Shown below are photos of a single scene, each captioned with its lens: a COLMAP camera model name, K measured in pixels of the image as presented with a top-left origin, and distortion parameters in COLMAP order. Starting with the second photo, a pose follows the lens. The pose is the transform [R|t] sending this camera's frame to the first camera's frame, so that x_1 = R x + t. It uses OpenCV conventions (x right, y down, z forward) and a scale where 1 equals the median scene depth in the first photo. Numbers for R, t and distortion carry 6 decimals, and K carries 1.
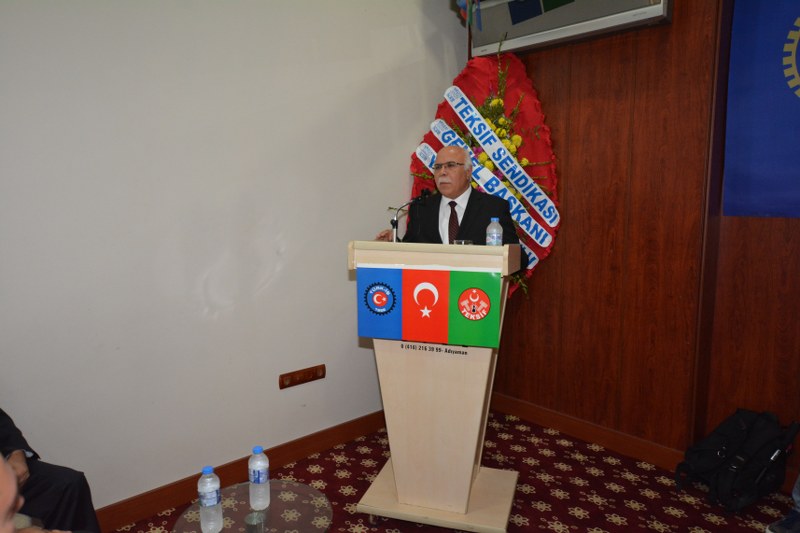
lens RADIAL K [[588.5, 0, 395.7], [0, 588.5, 264.9], [0, 0, 1]] dist [0.001759, 0.021240]
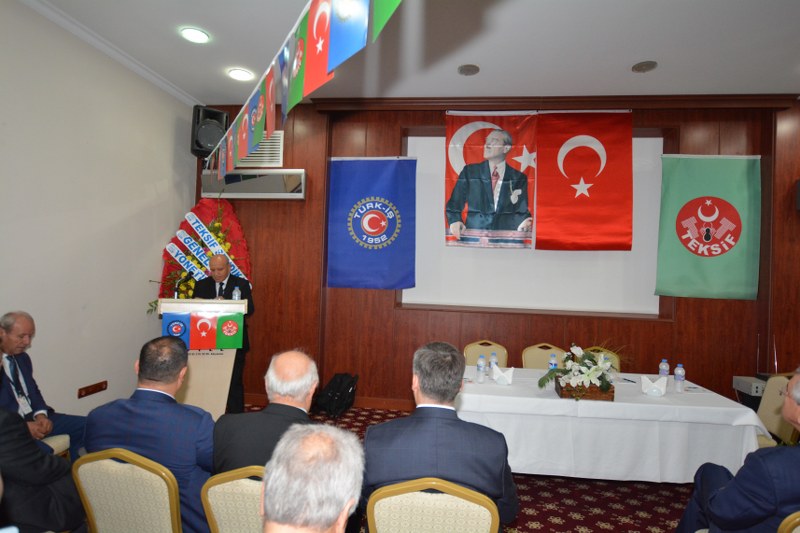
lens RADIAL K [[442.0, 0, 398.0], [0, 442.0, 264.1], [0, 0, 1]] dist [-0.016198, 0.002274]
pose [[0.764253, 0.041620, 0.643572, -0.299148], [0.046275, 0.991804, -0.119092, 0.038957], [-0.643254, 0.120798, 0.756063, -0.415026]]
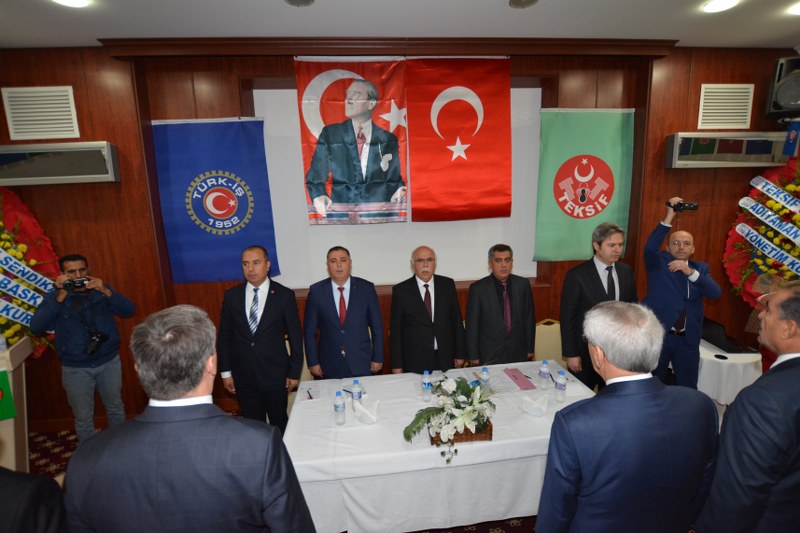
lens RADIAL K [[381.1, 0, 400.4], [0, 381.1, 265.2], [0, 0, 1]] dist [-0.025590, 0.002520]
pose [[0.613042, -0.151707, 0.775348, 0.070319], [0.132796, 0.987214, 0.088163, -0.141578], [-0.778810, 0.048915, 0.625350, -0.284396]]
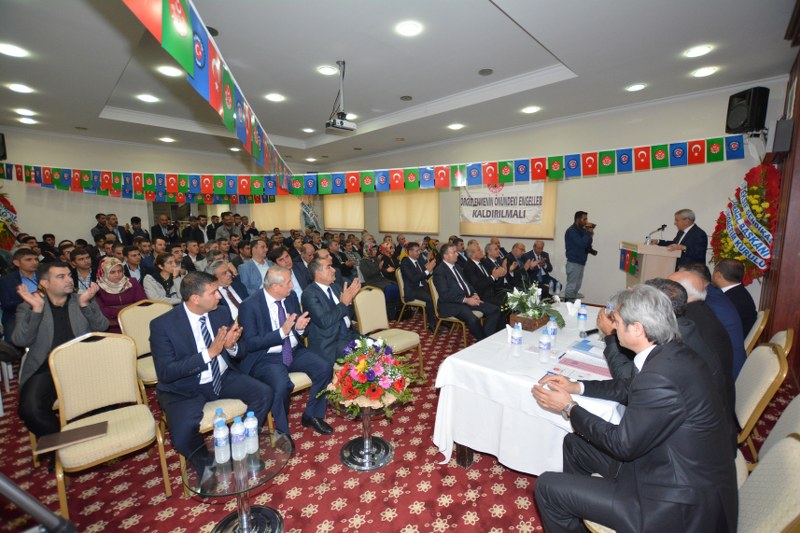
lens RADIAL K [[355.5, 0, 400.5], [0, 355.5, 264.1], [0, 0, 1]] dist [-0.030129, 0.003873]
pose [[0.049128, 0.130653, -0.990210, 1.473466], [-0.130741, 0.983718, 0.123310, 0.006346], [0.990199, 0.123404, 0.065410, -0.322146]]
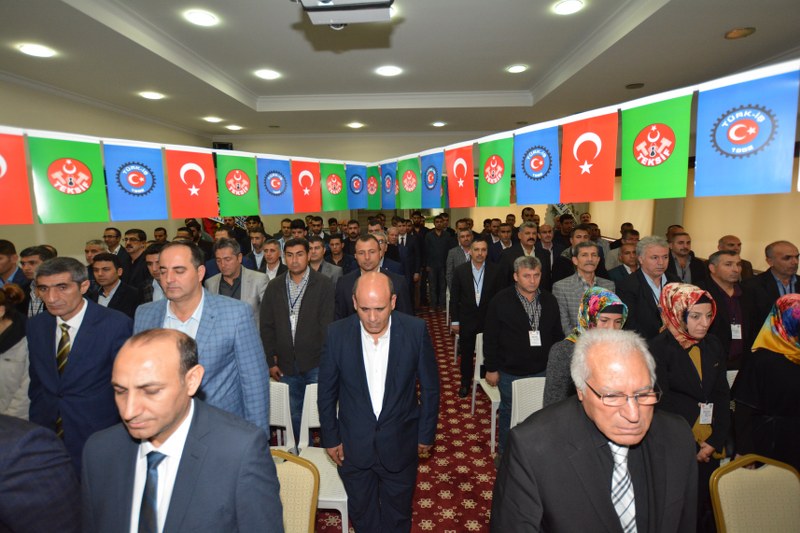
lens RADIAL K [[381.1, 0, 398.0], [0, 381.1, 263.1], [0, 0, 1]] dist [-0.025590, 0.002520]
pose [[-0.703123, 0.138143, -0.697520, 0.311340], [-0.070956, 0.962420, 0.262132, -0.156799], [0.707519, 0.233804, -0.666897, -0.123809]]
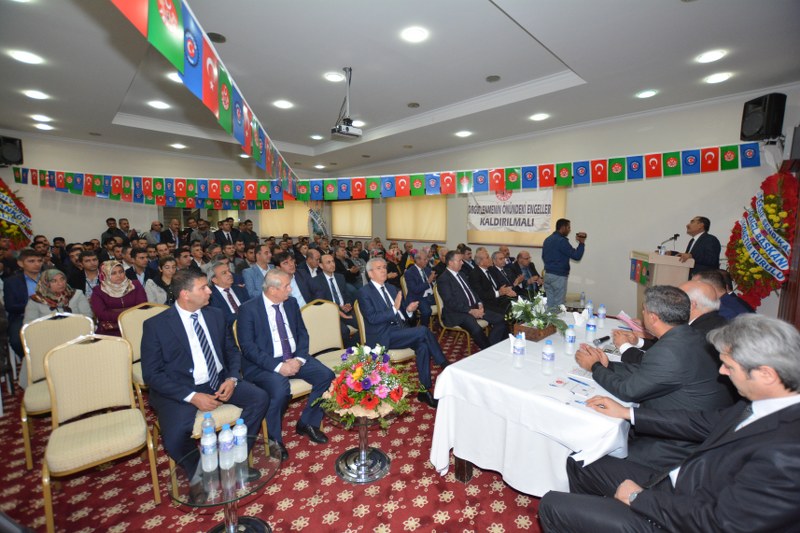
lens RADIAL K [[355.5, 0, 400.9], [0, 355.5, 264.4], [0, 0, 1]] dist [-0.030129, 0.003873]
pose [[0.022188, 0.109149, -0.993778, 1.457346], [-0.140522, 0.984495, 0.104992, 0.010748], [0.989829, 0.137318, 0.037182, -0.300122]]
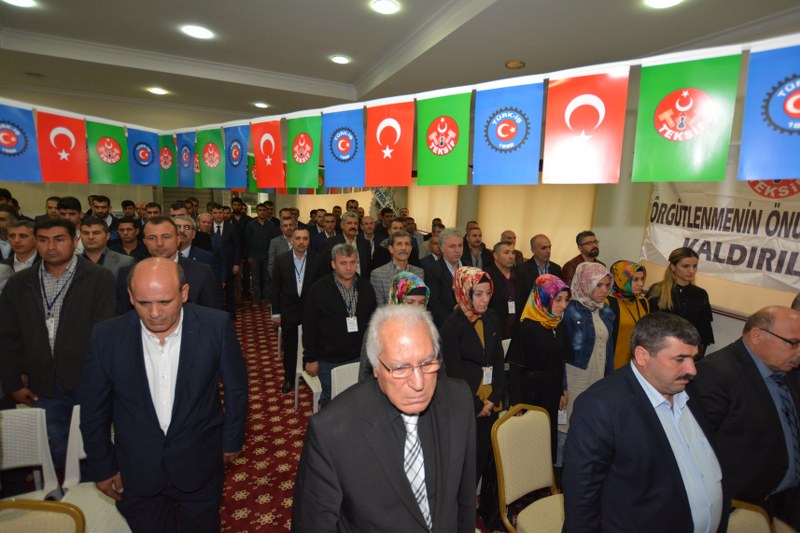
lens RADIAL K [[381.1, 0, 401.5], [0, 381.1, 263.9], [0, 0, 1]] dist [-0.025590, 0.002520]
pose [[-0.336217, 0.157896, -0.928454, 0.274902], [-0.172645, 0.958806, 0.225577, -0.142112], [0.925825, 0.236136, -0.295107, -0.108145]]
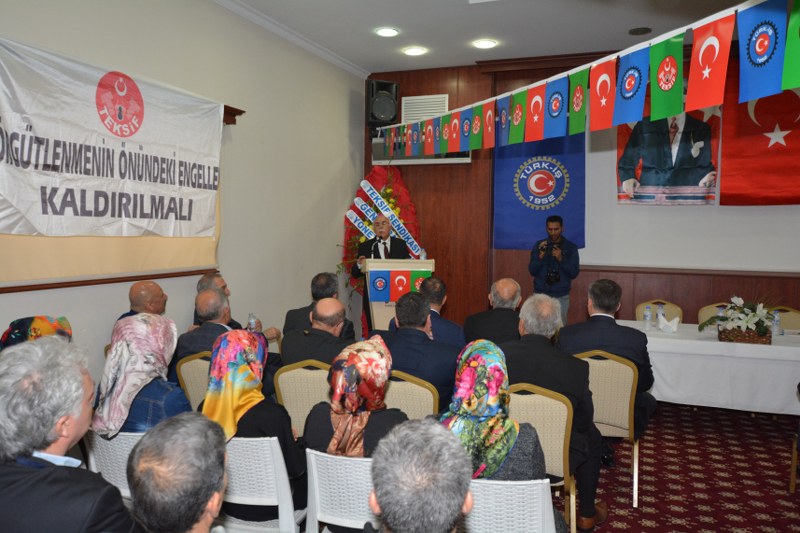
lens RADIAL K [[640.0, 0, 395.0], [0, 640.0, 267.1], [0, 0, 1]] dist [0.003099, 0.027788]
pose [[0.897512, -0.010858, 0.440855, -0.795961], [0.039903, 0.997595, -0.056666, 0.100709], [-0.439180, 0.068450, 0.895788, -0.938910]]
